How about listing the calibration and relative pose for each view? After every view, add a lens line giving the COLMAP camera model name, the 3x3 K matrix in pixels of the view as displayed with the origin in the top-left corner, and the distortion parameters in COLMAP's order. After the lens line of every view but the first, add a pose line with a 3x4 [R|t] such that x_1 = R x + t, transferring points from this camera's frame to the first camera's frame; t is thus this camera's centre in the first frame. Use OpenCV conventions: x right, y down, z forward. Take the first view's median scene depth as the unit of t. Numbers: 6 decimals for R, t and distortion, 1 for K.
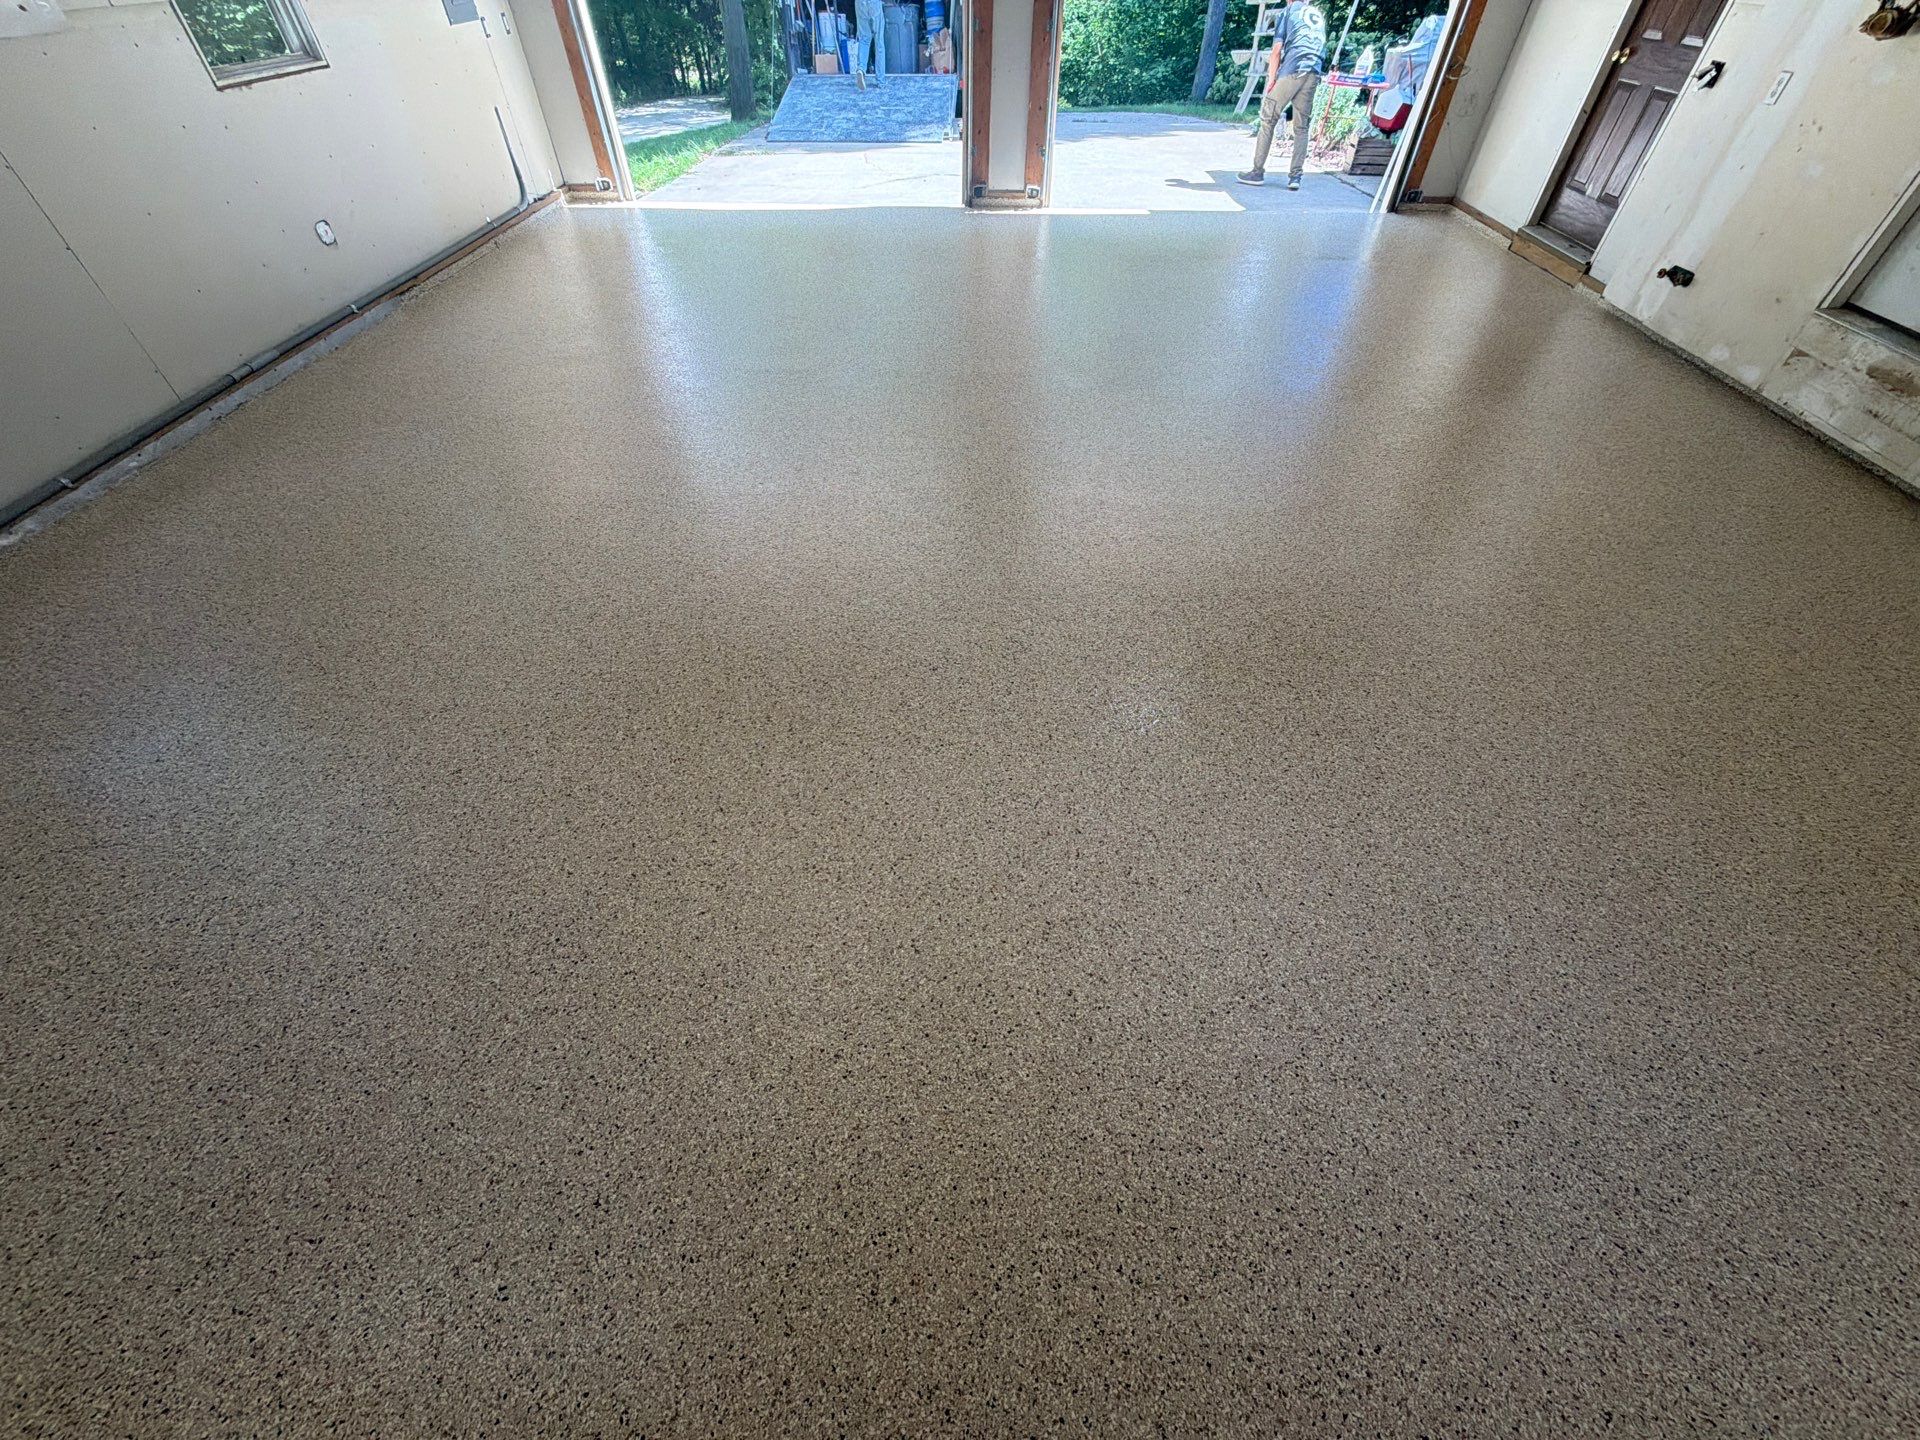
lens RADIAL K [[767.6, 0, 963.0], [0, 767.6, 711.0], [0, 0, 1]] dist [0.006519, -0.001854]
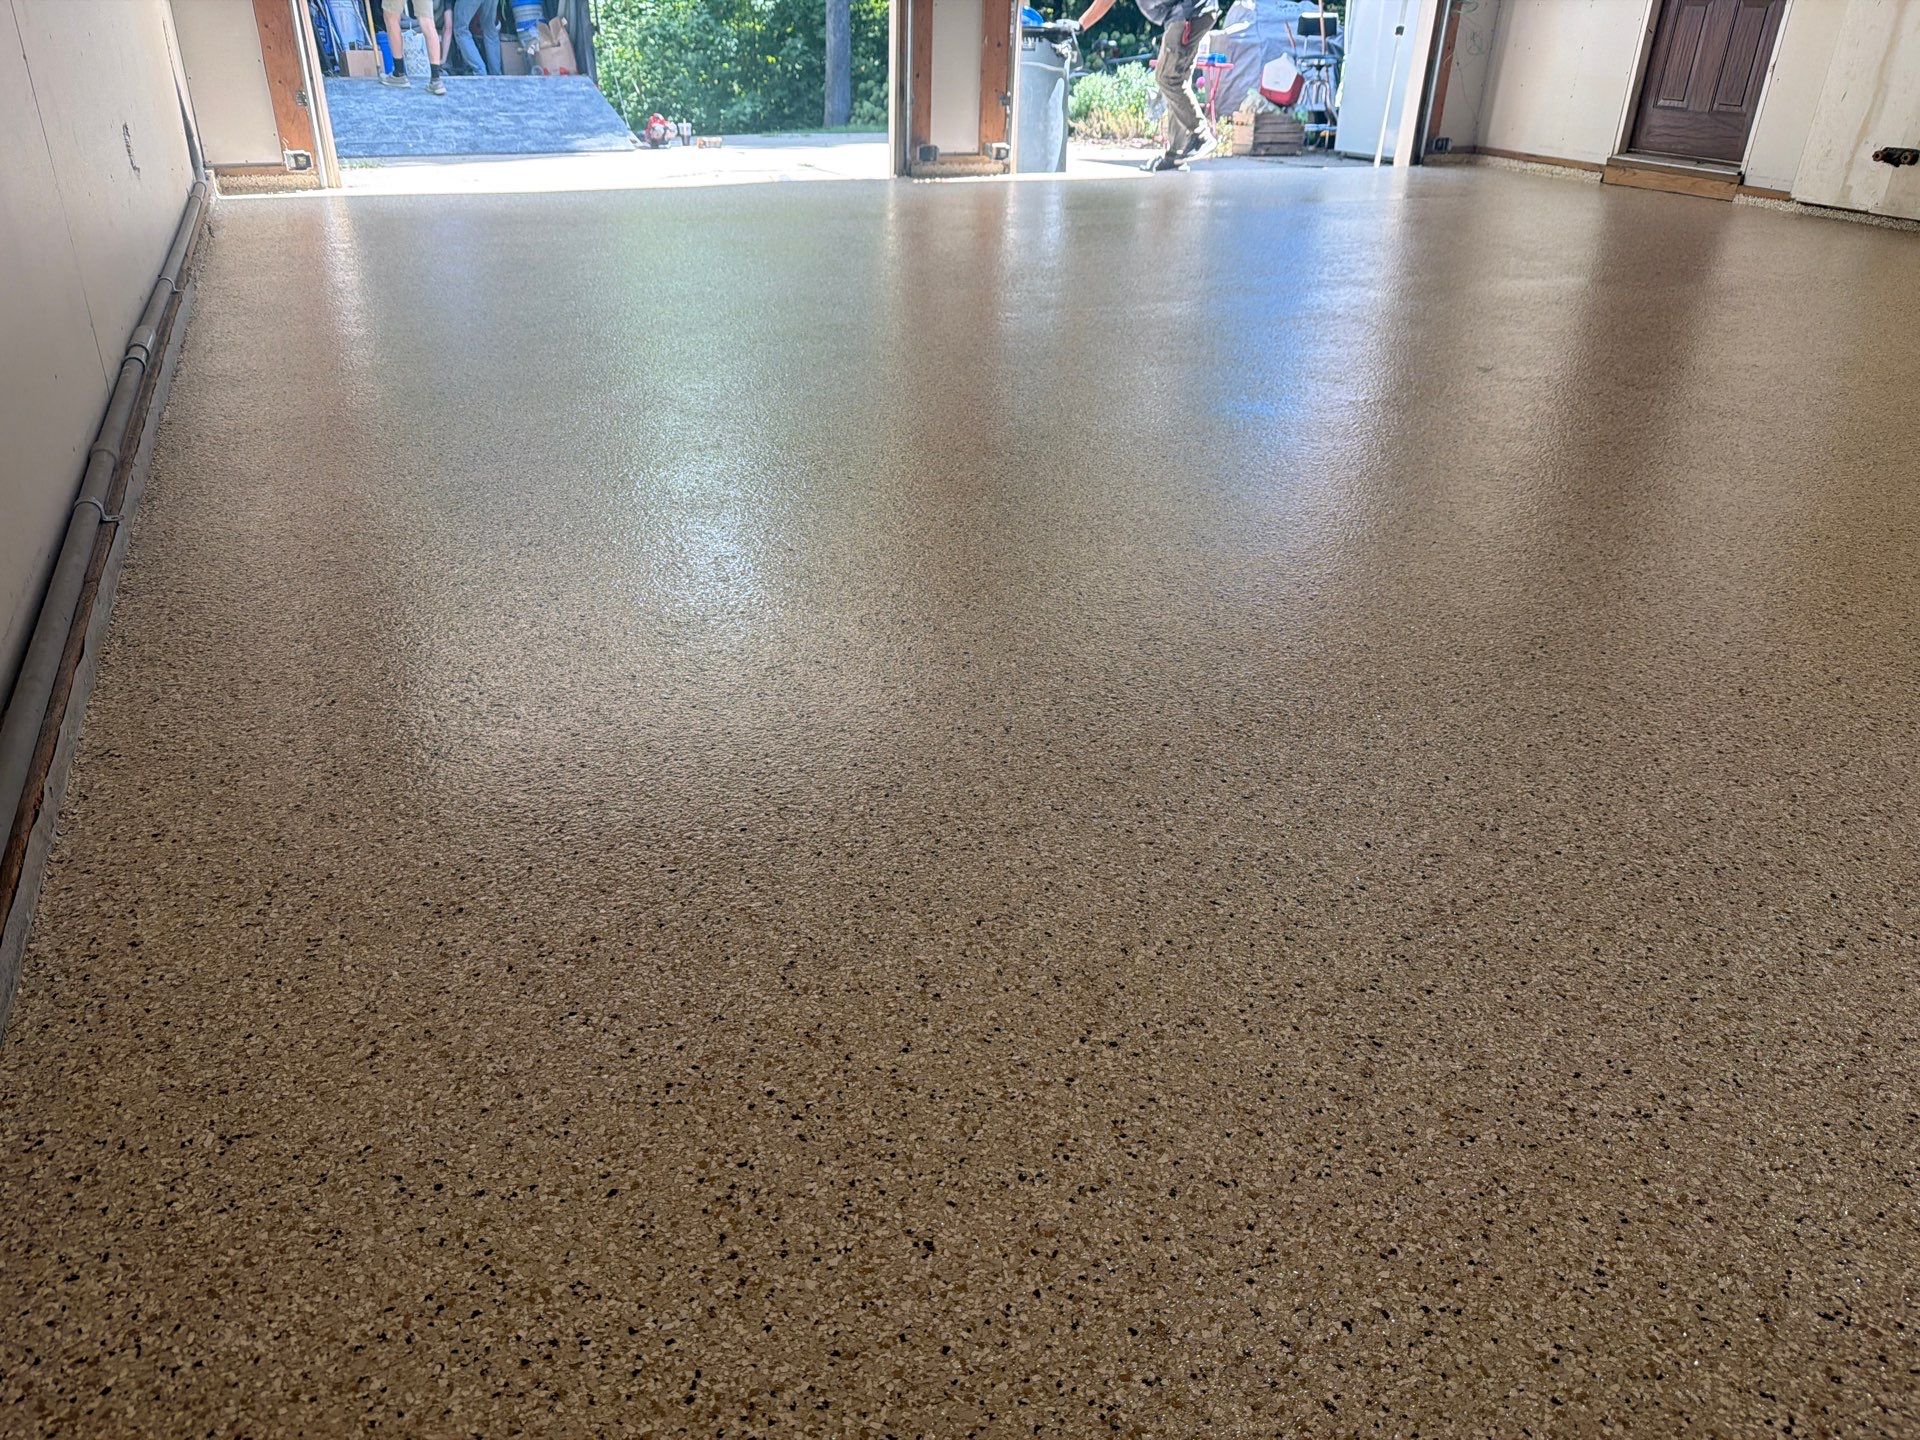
lens RADIAL K [[1365.6, 0, 960.8], [0, 1365.6, 710.1], [0, 0, 1]] dist [-0.005374, 0.002829]
pose [[0.902541, -0.182763, 0.389894, -0.616456], [0.290697, 0.926594, -0.238575, 0.064319], [-0.317670, 0.328665, 0.889418, 0.140441]]
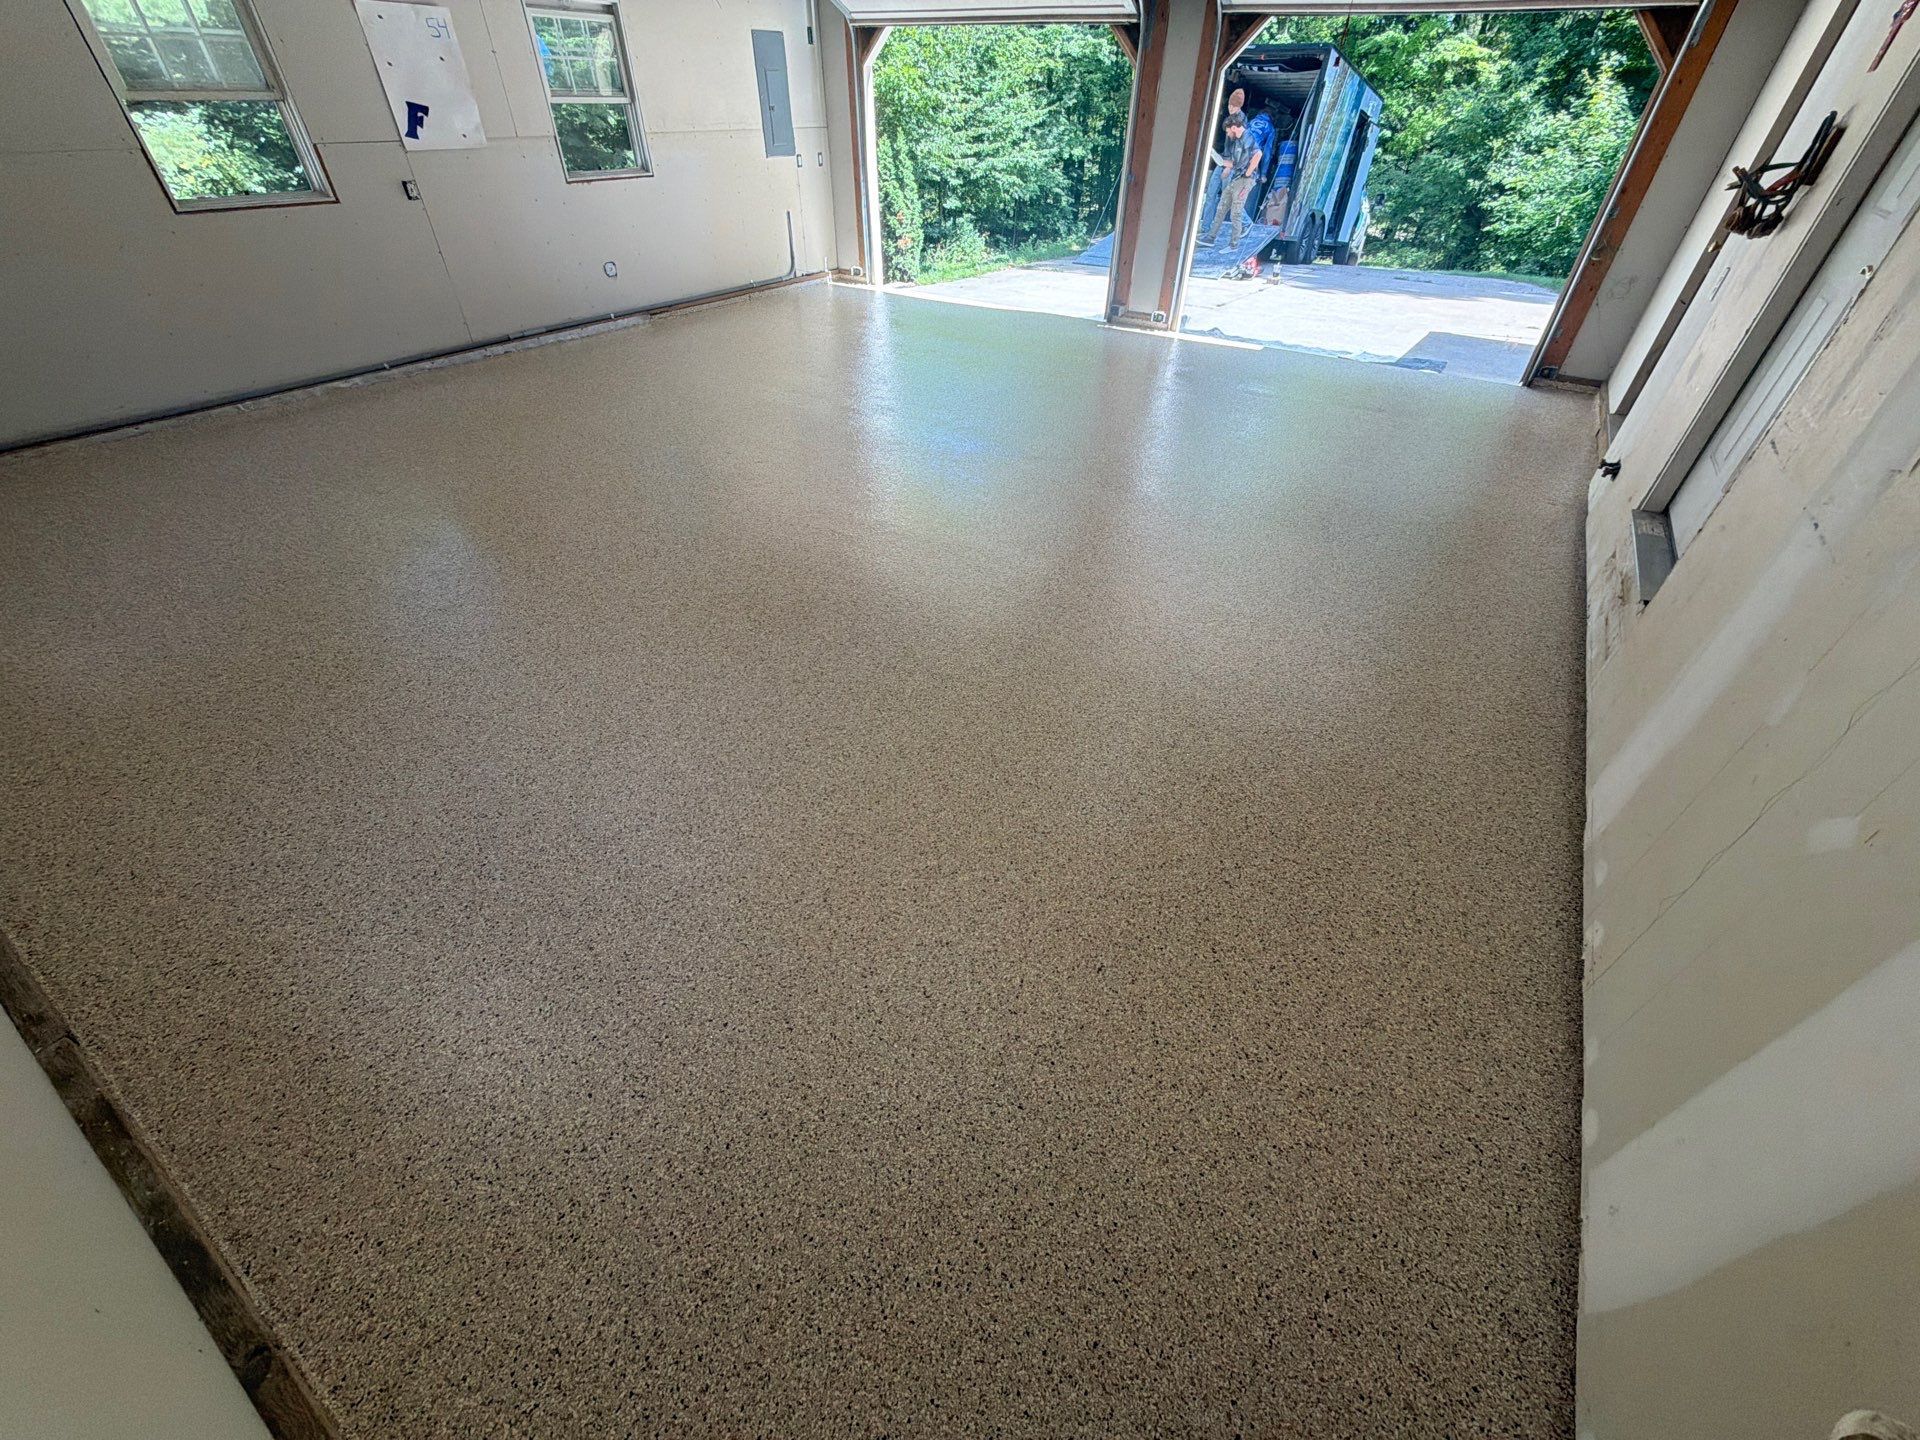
lens RADIAL K [[767.6, 0, 963.8], [0, 767.6, 711.5], [0, 0, 1]] dist [0.006519, -0.001854]
pose [[0.854600, 0.331773, -0.399482, 0.601832], [-0.377285, 0.925290, -0.038651, 0.012370], [0.356814, 0.183750, 0.915926, -0.028566]]
